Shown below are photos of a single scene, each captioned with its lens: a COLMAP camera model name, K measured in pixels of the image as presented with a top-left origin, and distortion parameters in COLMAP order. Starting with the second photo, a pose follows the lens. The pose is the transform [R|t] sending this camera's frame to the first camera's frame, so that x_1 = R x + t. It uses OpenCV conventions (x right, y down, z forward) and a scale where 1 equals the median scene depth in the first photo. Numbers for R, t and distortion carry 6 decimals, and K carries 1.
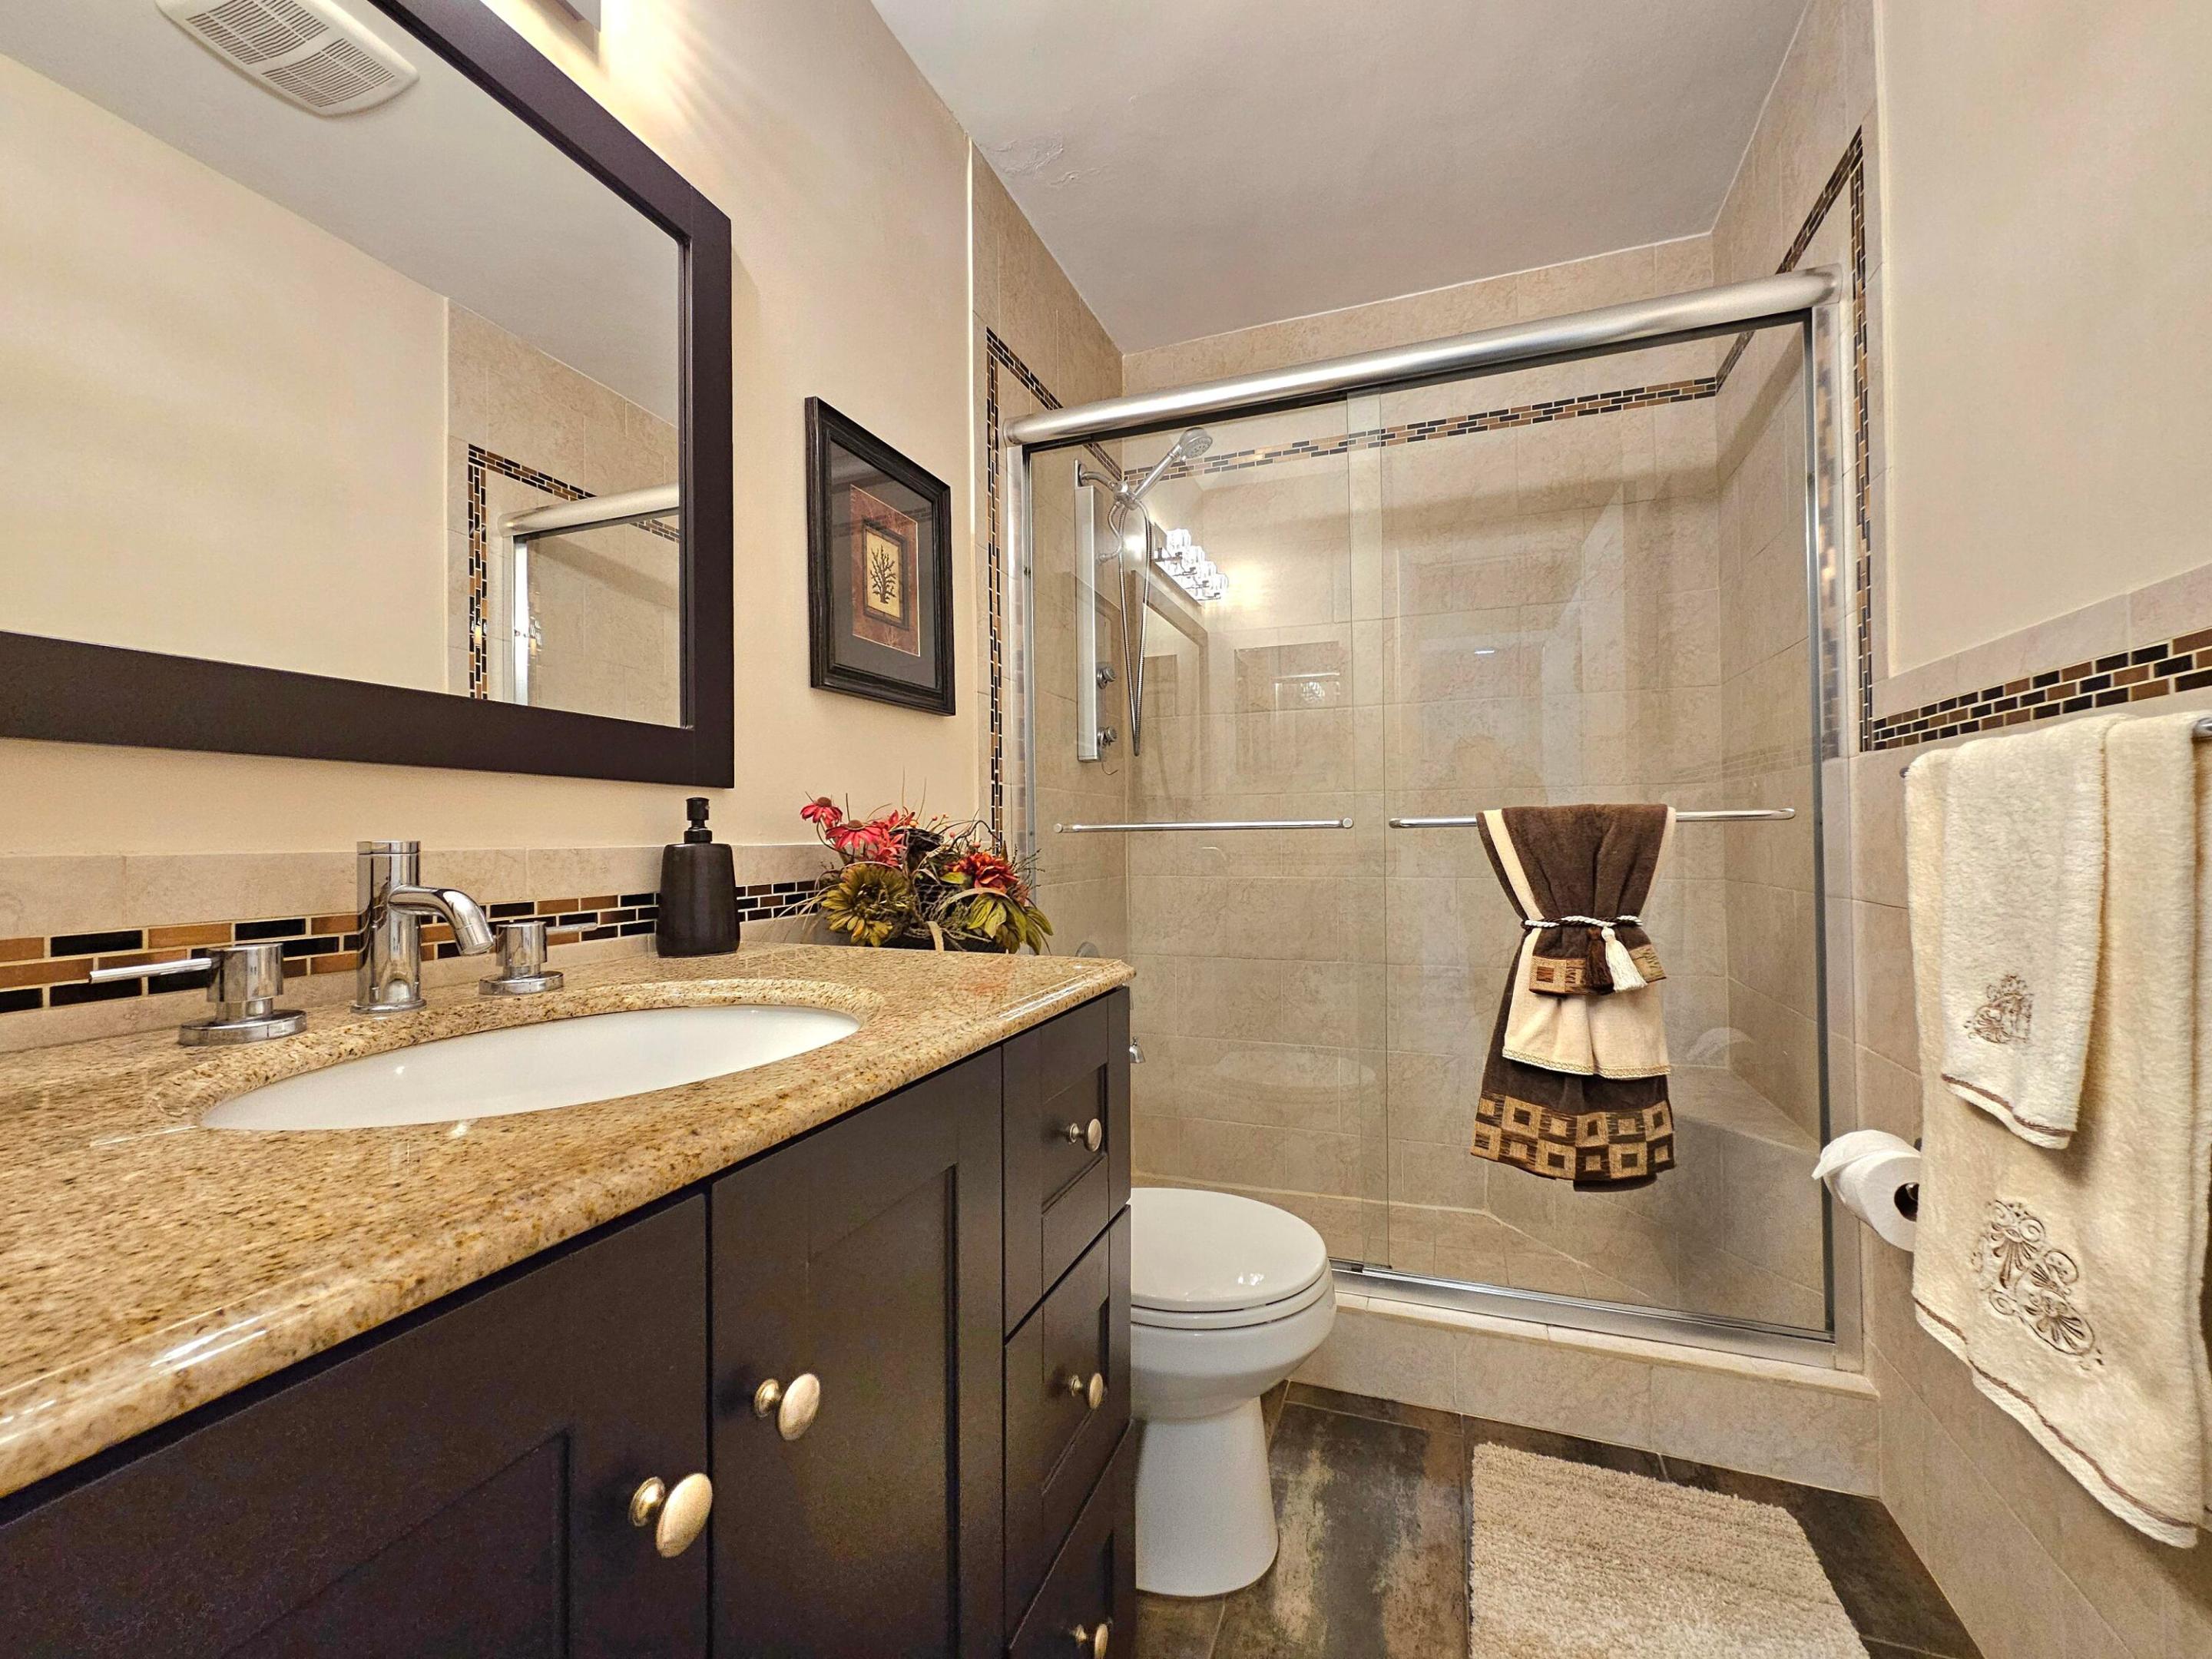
lens RADIAL K [[901.9, 0, 1122.1], [0, 901.9, 832.0], [0, 0, 1]] dist [-0.001602, 0.000857]
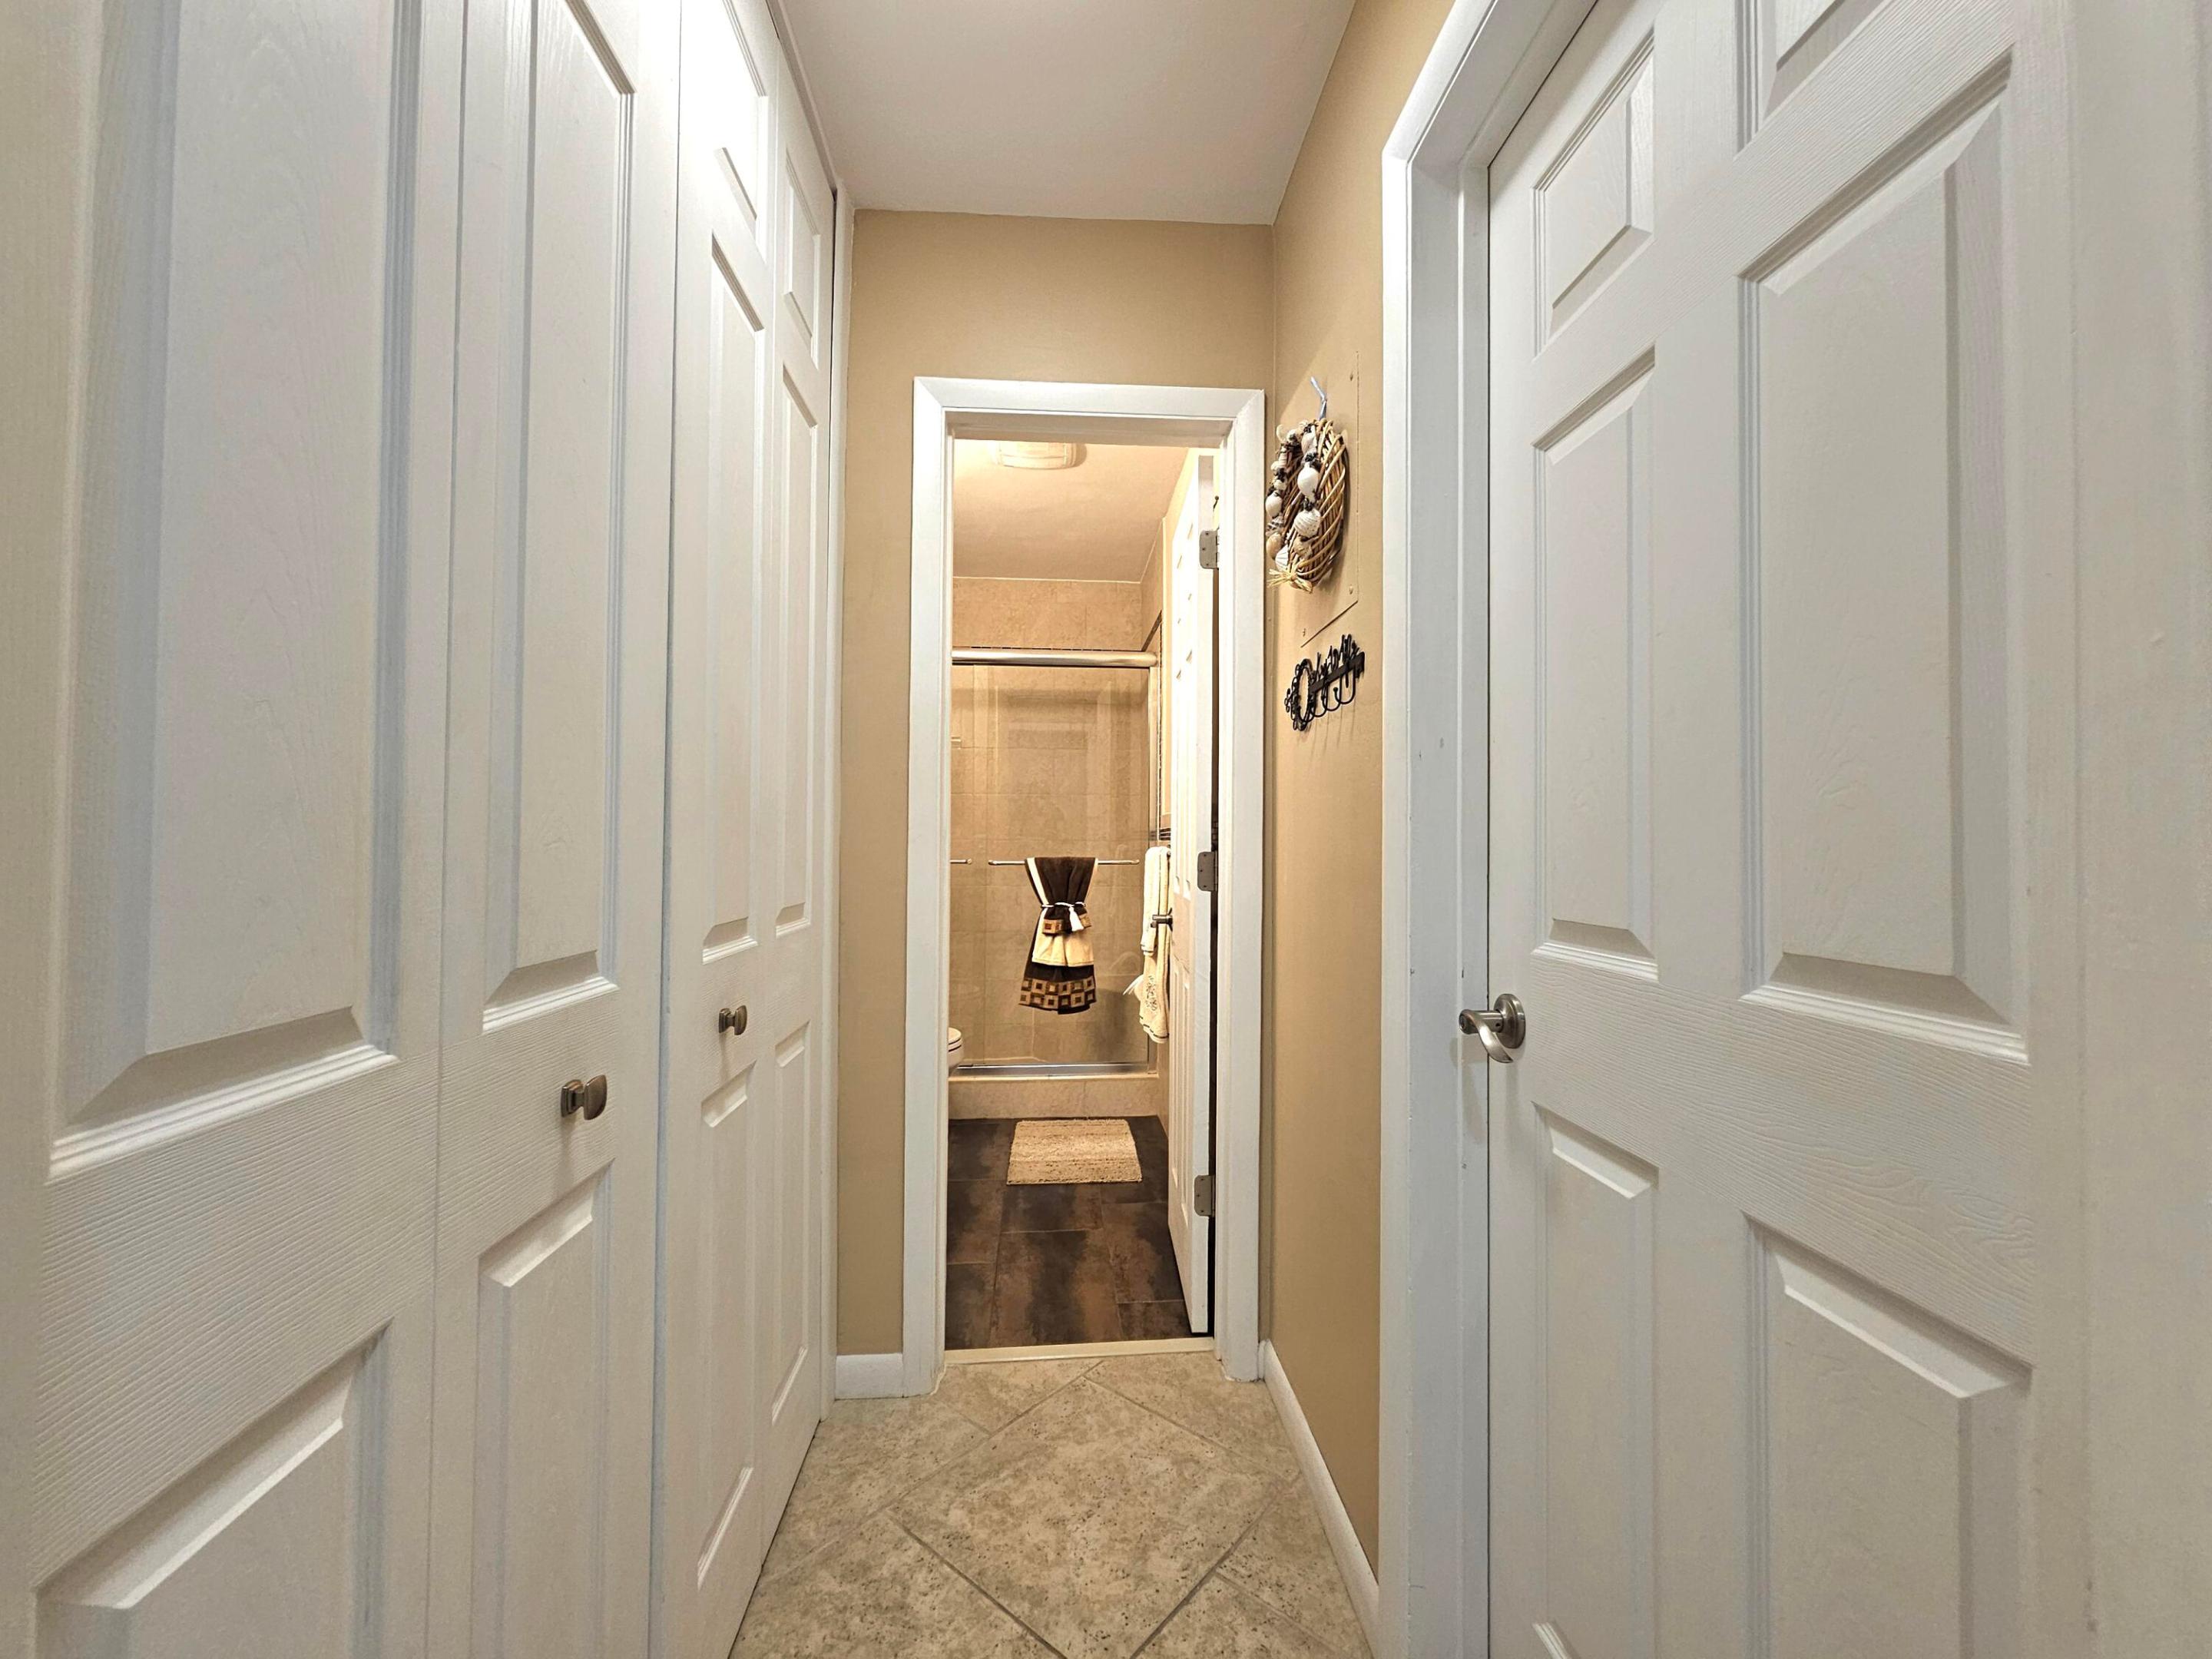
lens RADIAL K [[901.9, 0, 1118.1], [0, 901.9, 826.2], [0, 0, 1]] dist [-0.001602, 0.000857]
pose [[0.909900, 0.023002, 0.414190, -0.385537], [-0.020620, 0.999735, -0.010220, -0.094474], [-0.414316, 0.000759, 0.910133, -1.328296]]
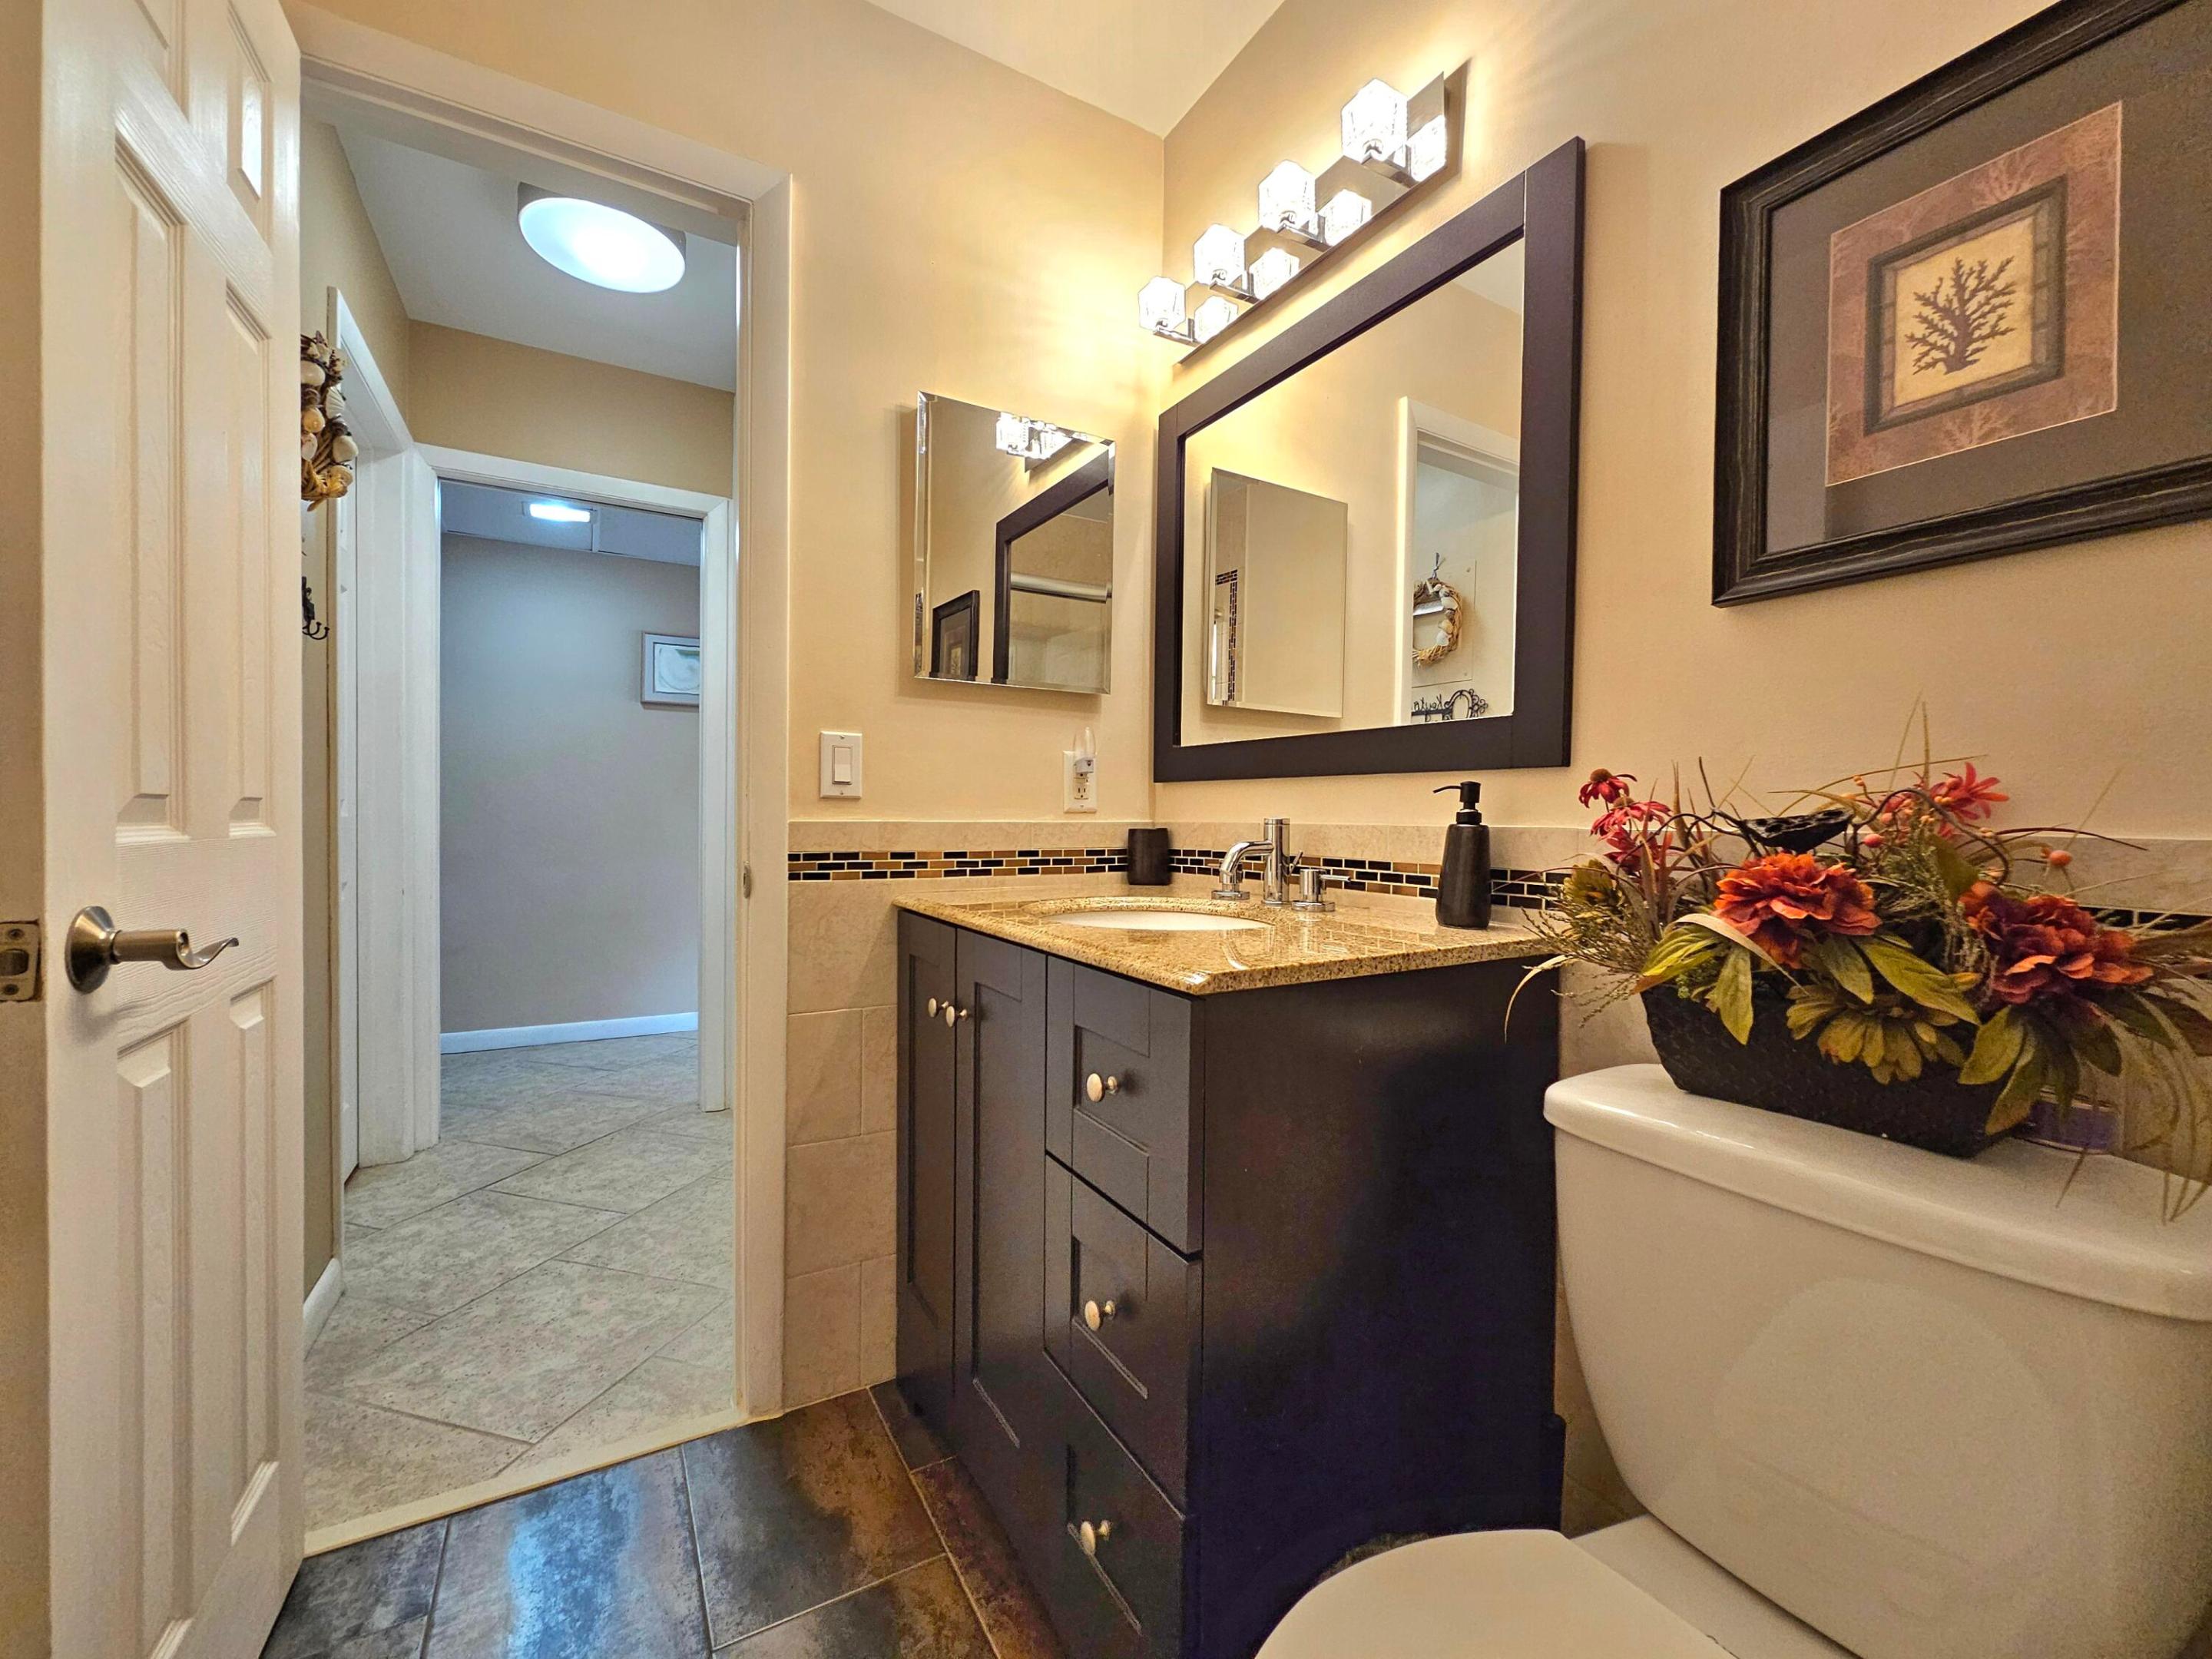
lens RADIAL K [[901.9, 0, 1116.8], [0, 901.9, 821.2], [0, 0, 1]] dist [-0.001602, 0.000857]
pose [[-0.641309, 0.014724, -0.767142, 0.432576], [0.012311, 0.999885, 0.008900, -0.003993], [0.767184, -0.003737, -0.641416, 0.923813]]
